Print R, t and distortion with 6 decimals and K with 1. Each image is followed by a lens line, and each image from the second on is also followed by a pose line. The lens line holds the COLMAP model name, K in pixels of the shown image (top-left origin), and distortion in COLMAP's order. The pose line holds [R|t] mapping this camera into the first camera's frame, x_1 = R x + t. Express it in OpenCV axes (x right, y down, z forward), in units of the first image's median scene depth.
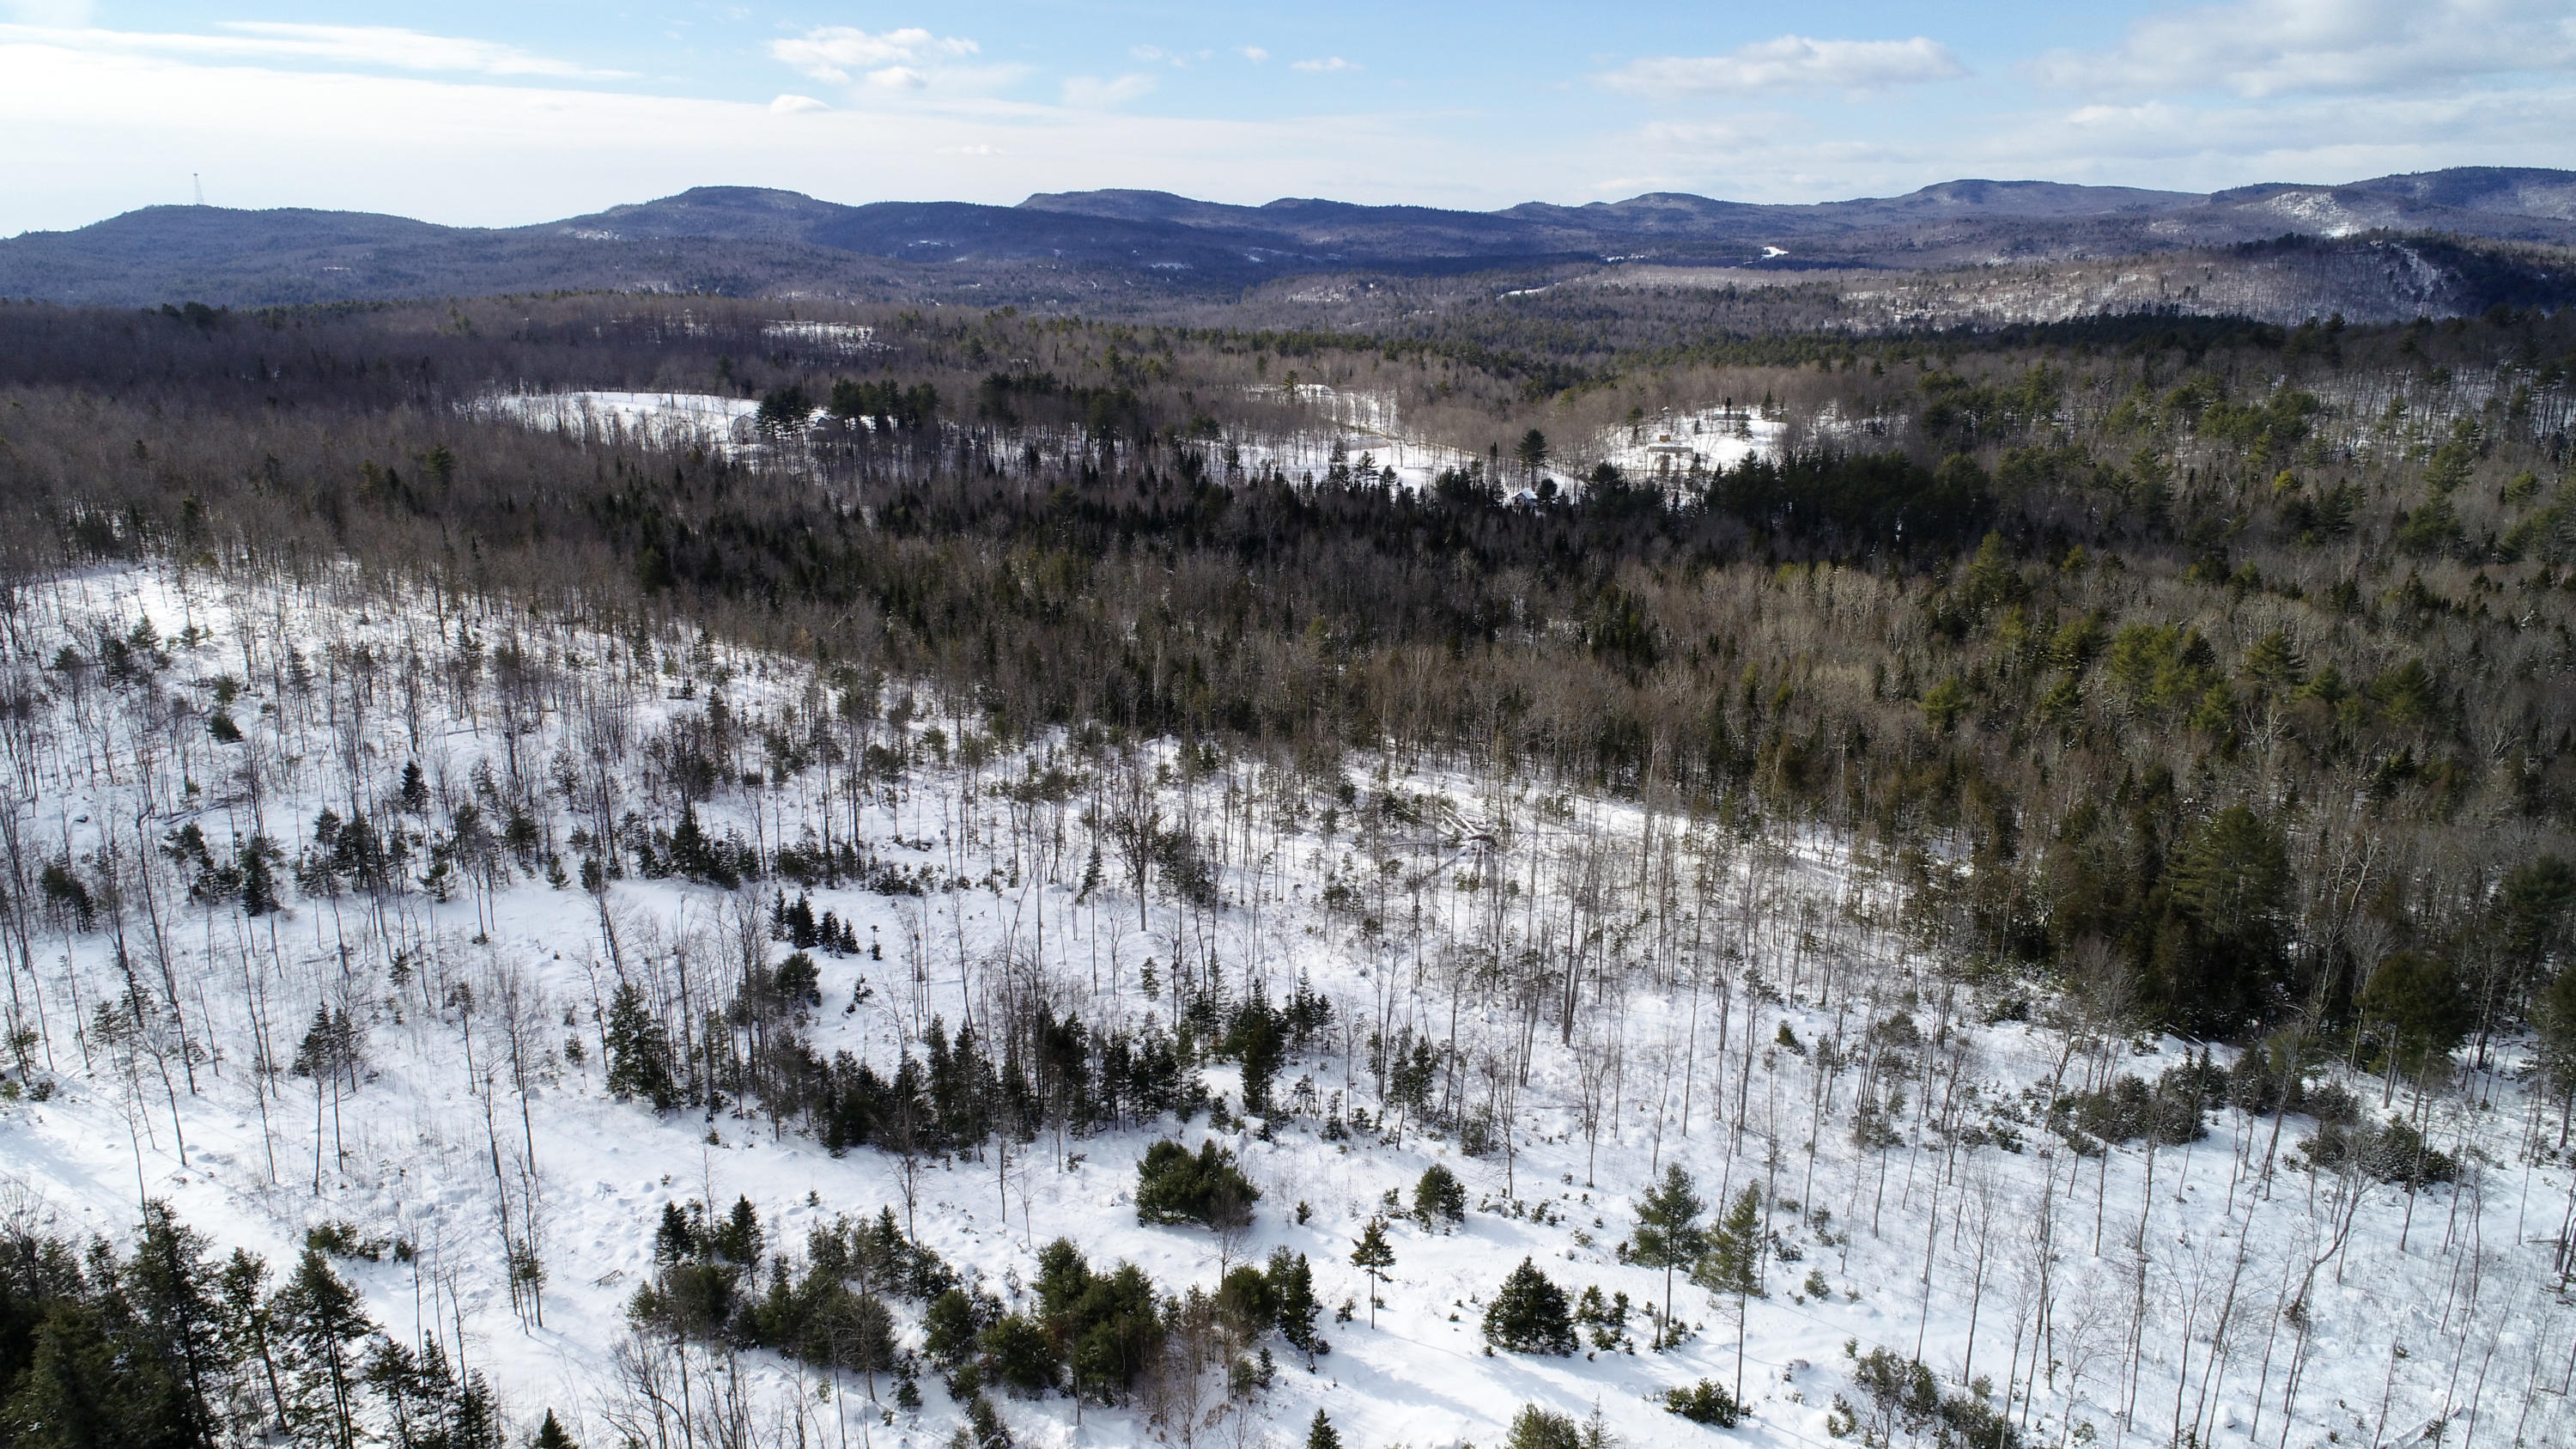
lens RADIAL K [[1735.7, 0, 1288.0], [0, 1735.7, 724.5], [0, 0, 1]] dist [-0.000547, -0.001557]
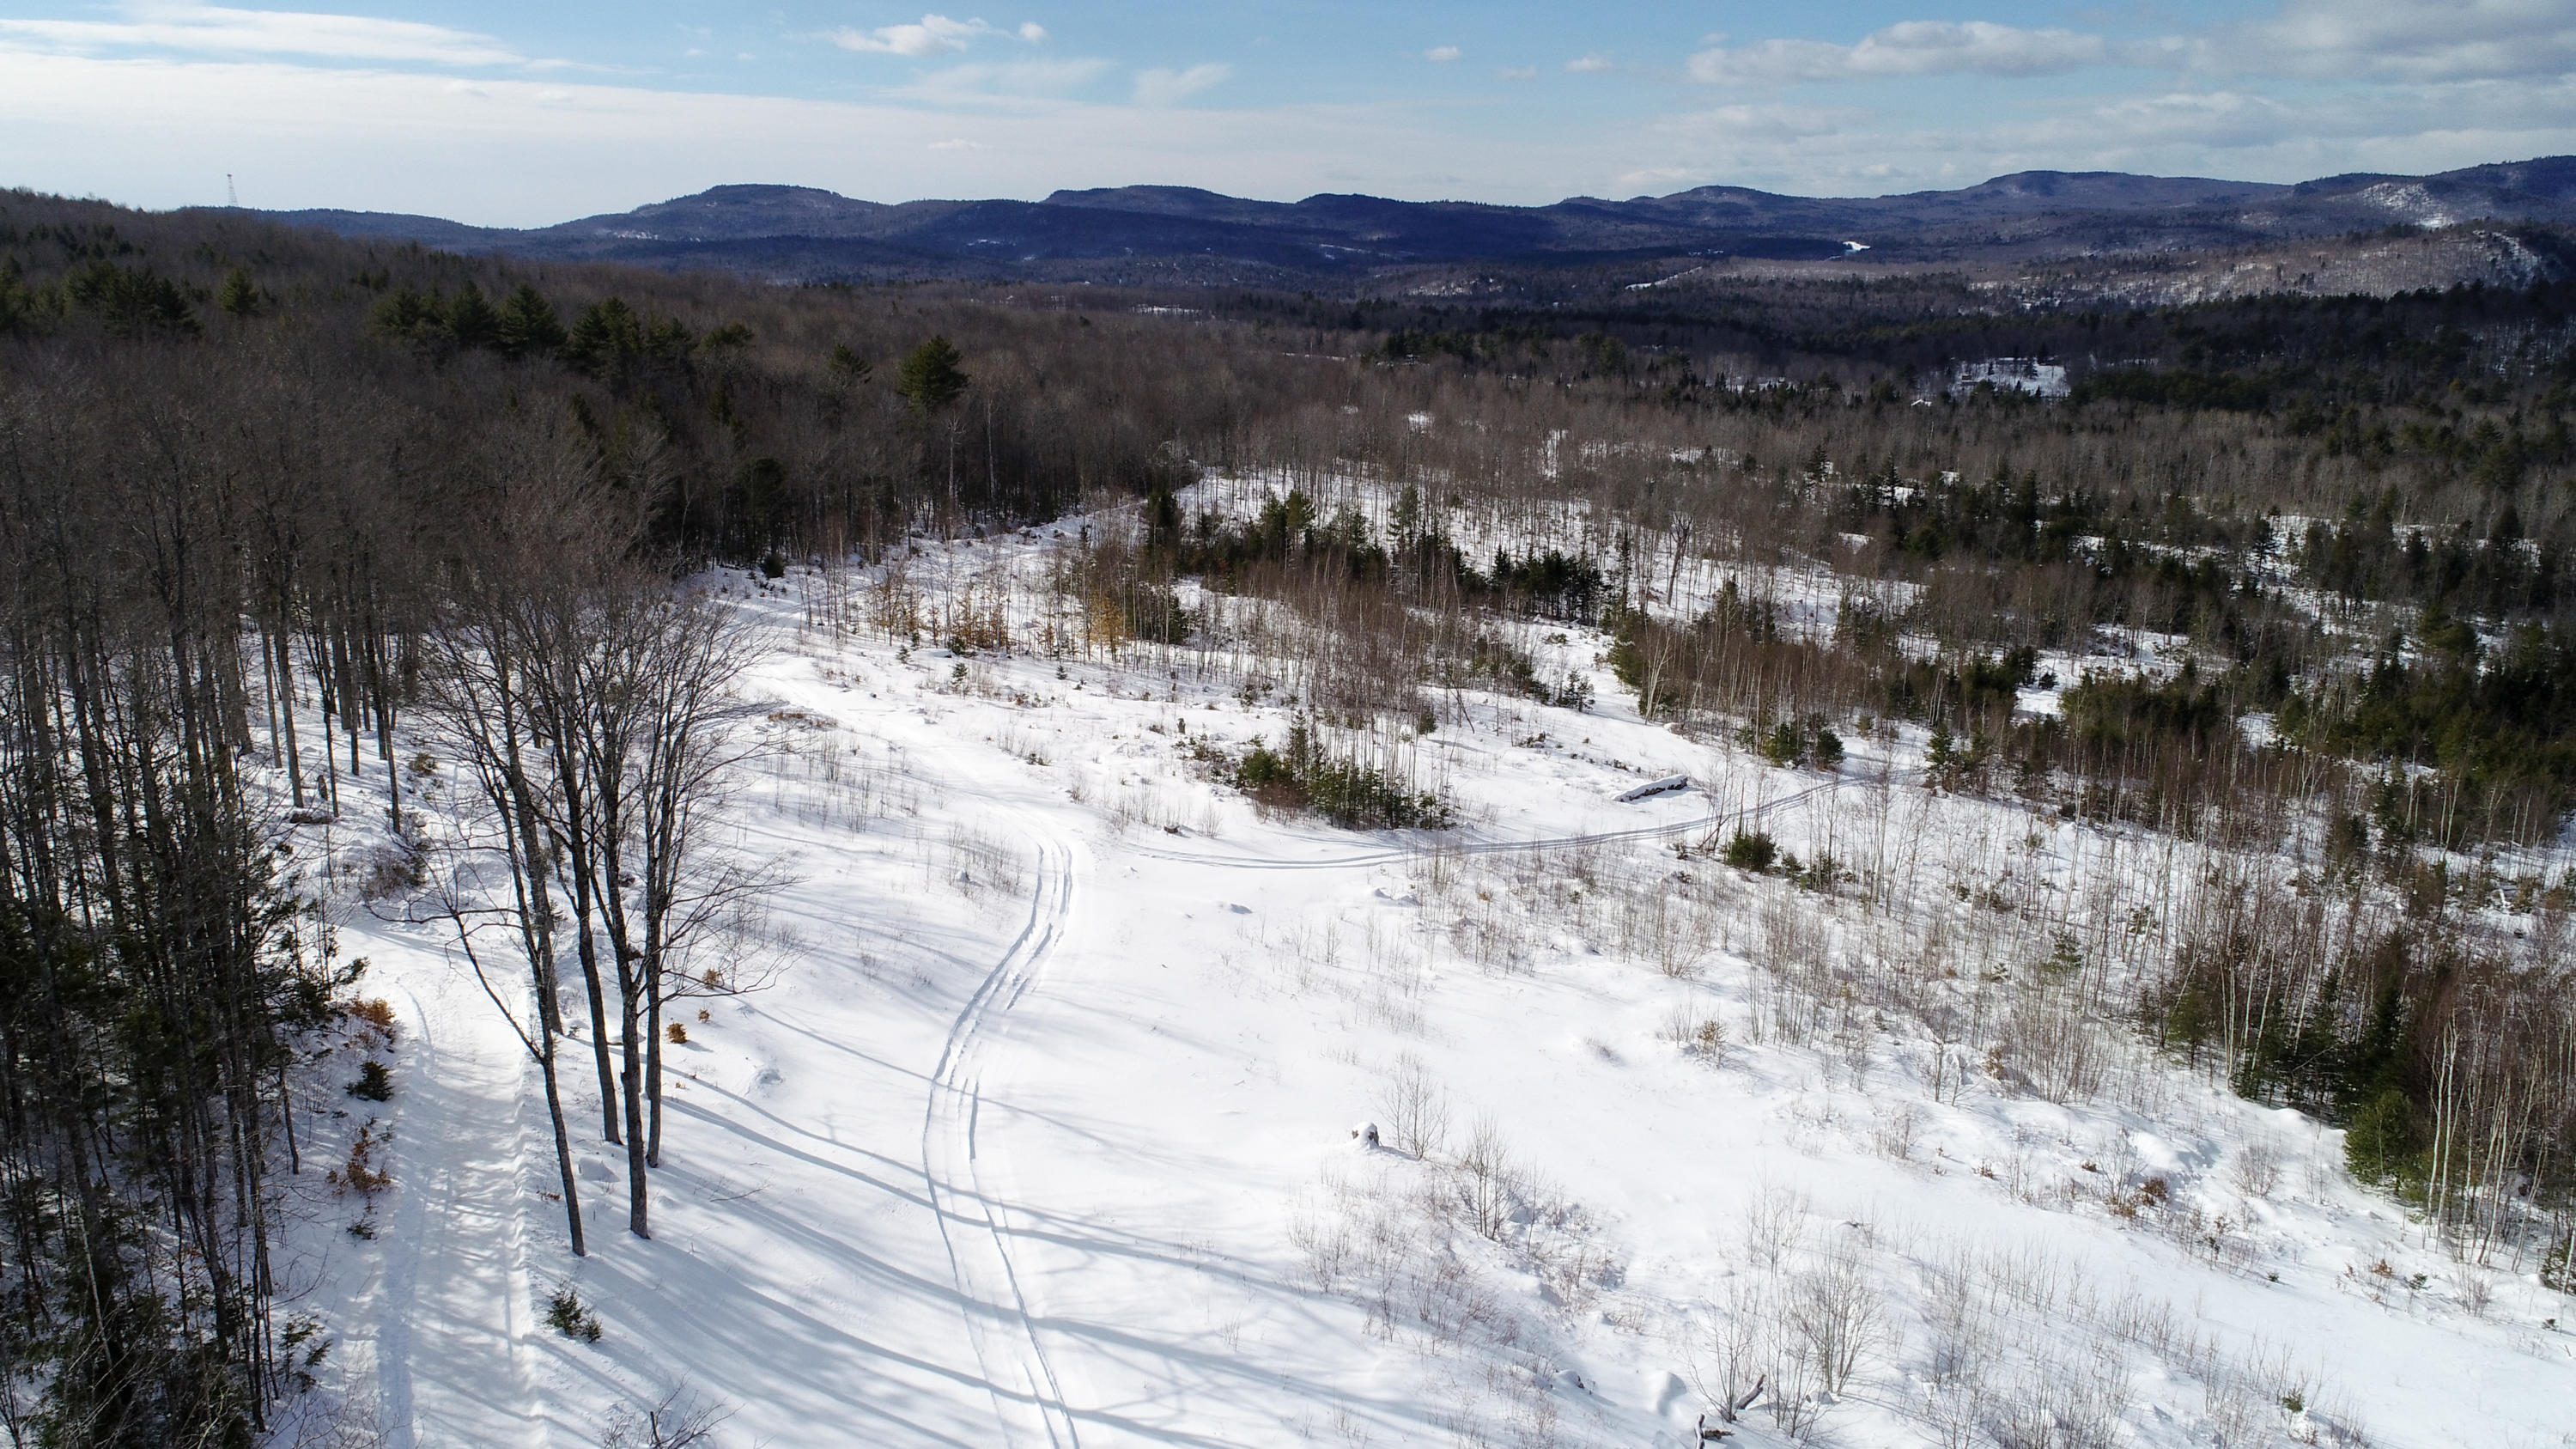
lens RADIAL K [[1922.2, 0, 1288.0], [0, 1922.2, 724.5], [0, 0, 1]] dist [0.001268, -0.004333]
pose [[0.999940, -0.007267, 0.008248, -0.251563], [0.007470, 0.999665, -0.024786, 0.104670], [-0.008065, 0.024847, 0.999659, -0.358770]]
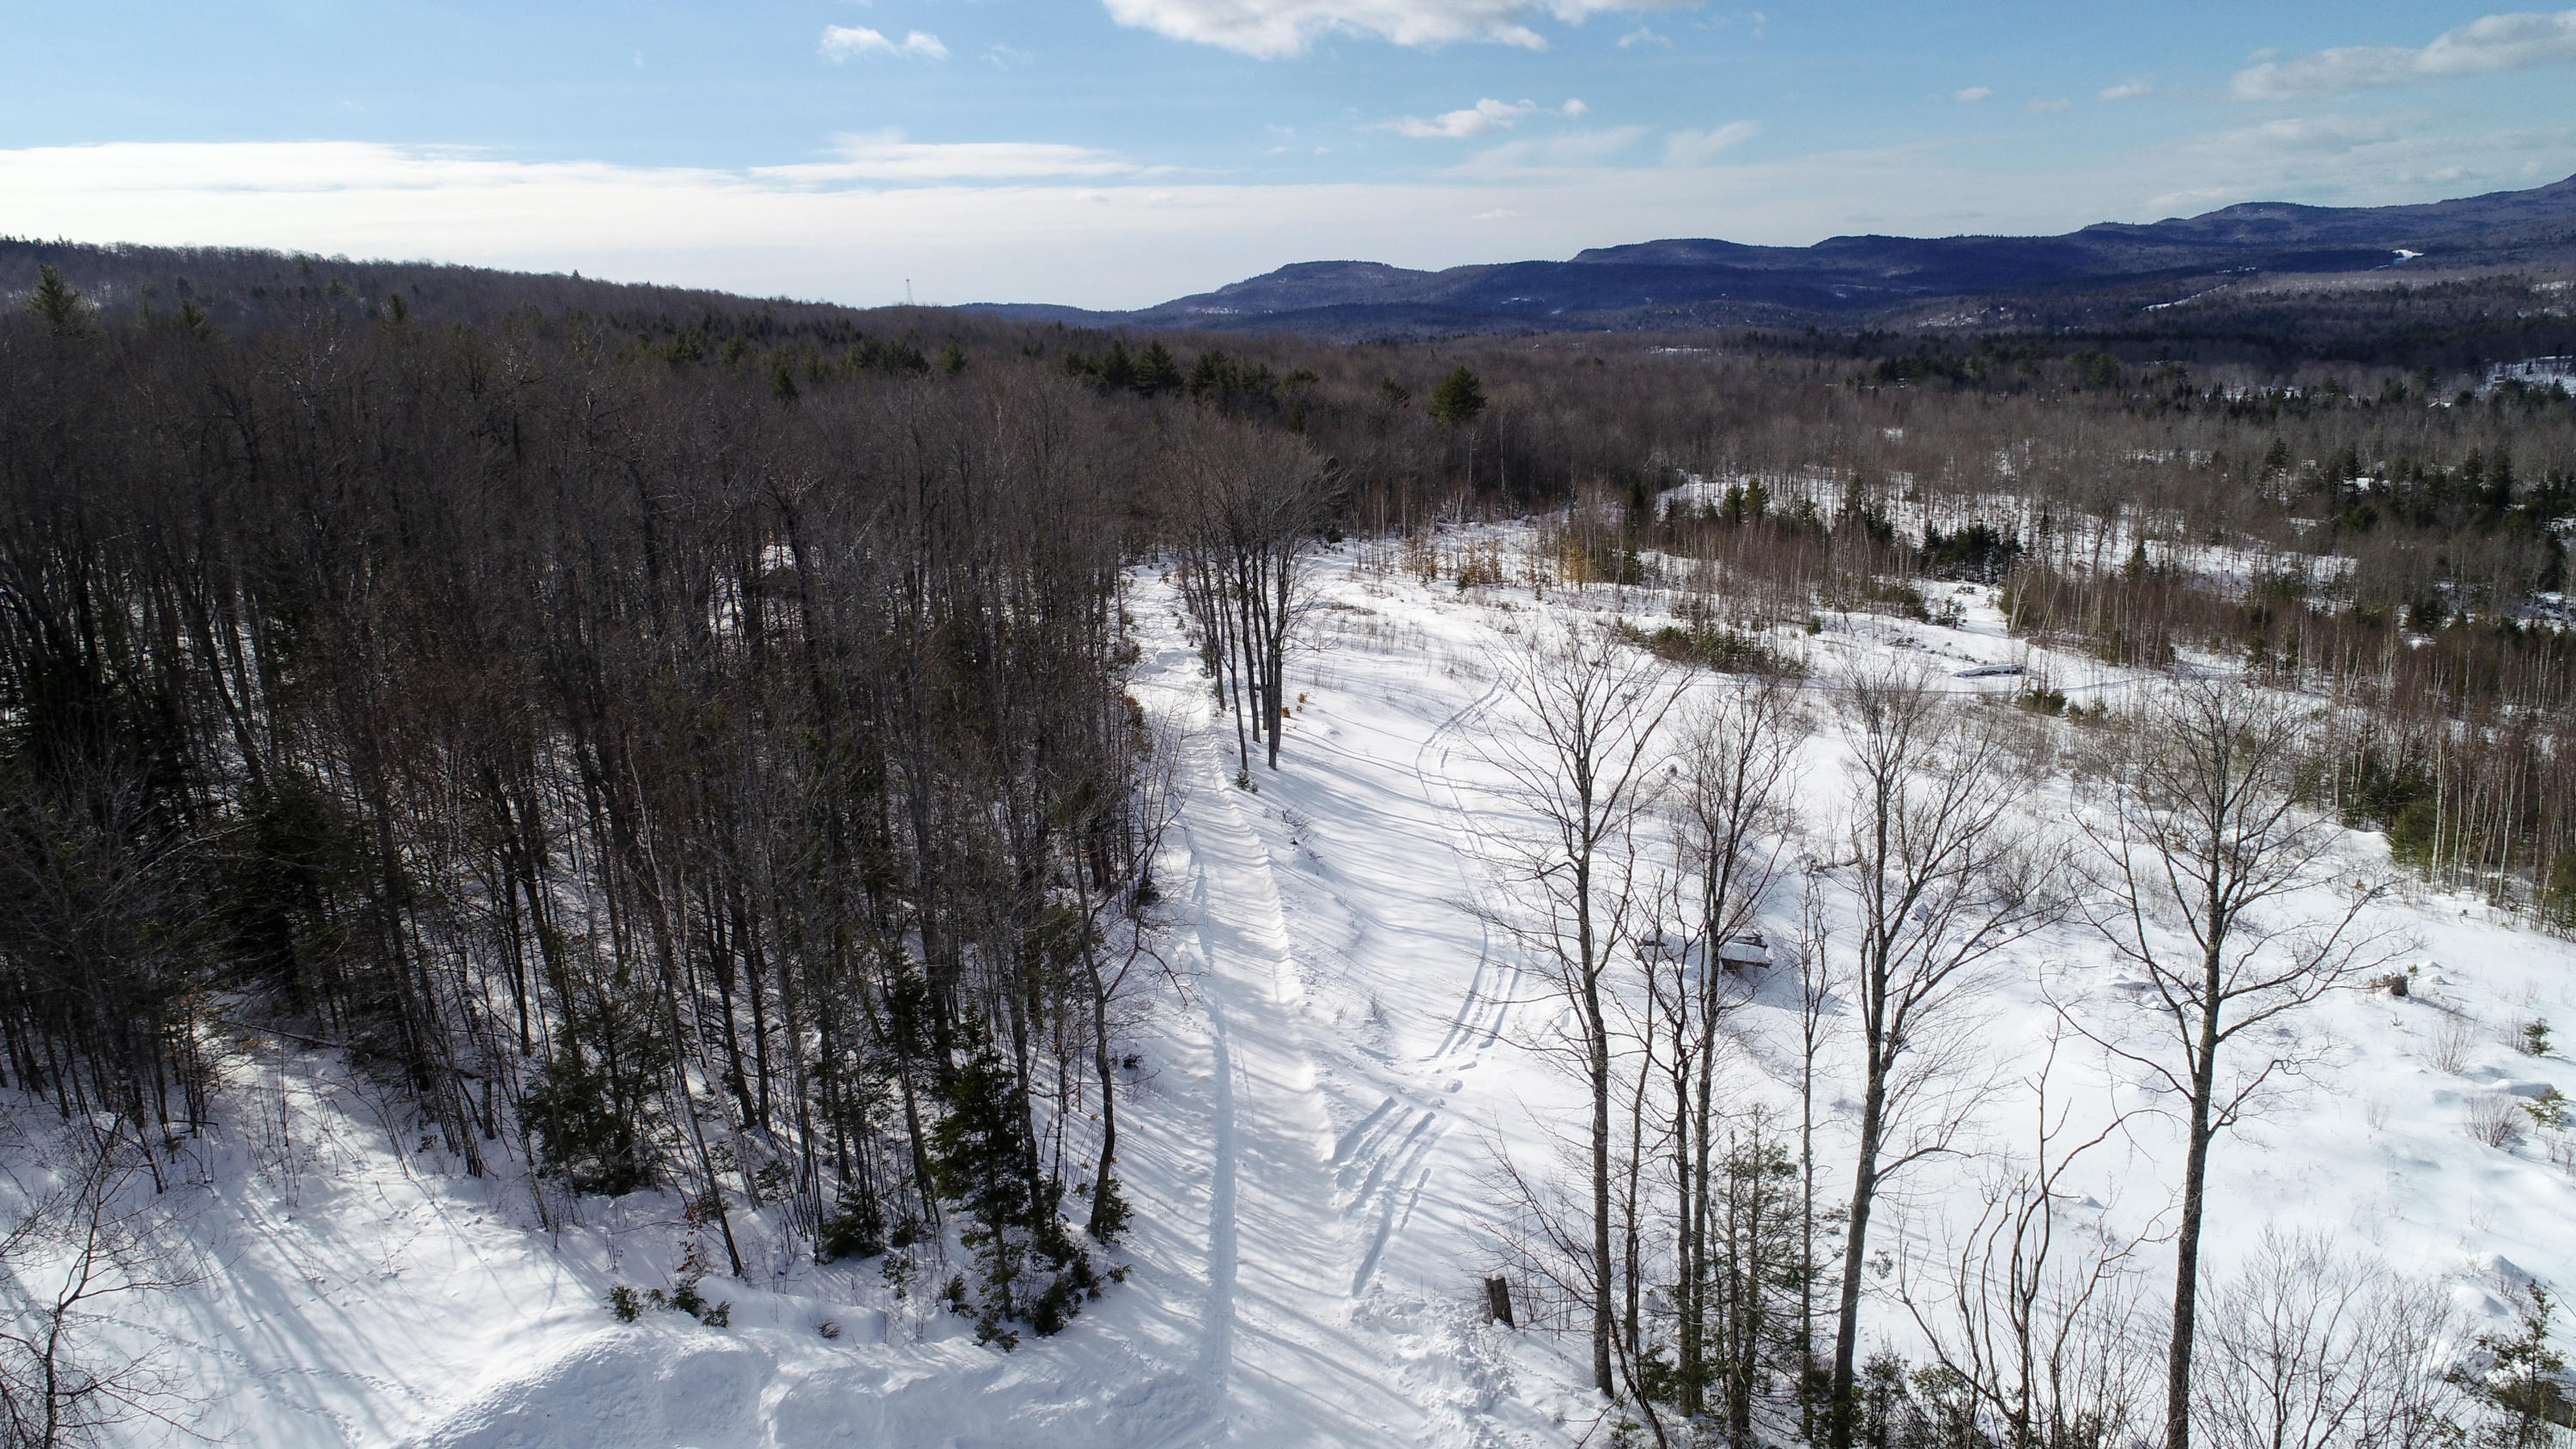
lens RADIAL K [[1749.7, 0, 1288.0], [0, 1749.7, 724.5], [0, 0, 1]] dist [-0.002559, 0.001480]
pose [[0.962165, 0.004549, -0.272429, -0.241442], [-0.013605, 0.999415, -0.031362, 0.118717], [0.272127, 0.033882, 0.961665, -0.400214]]
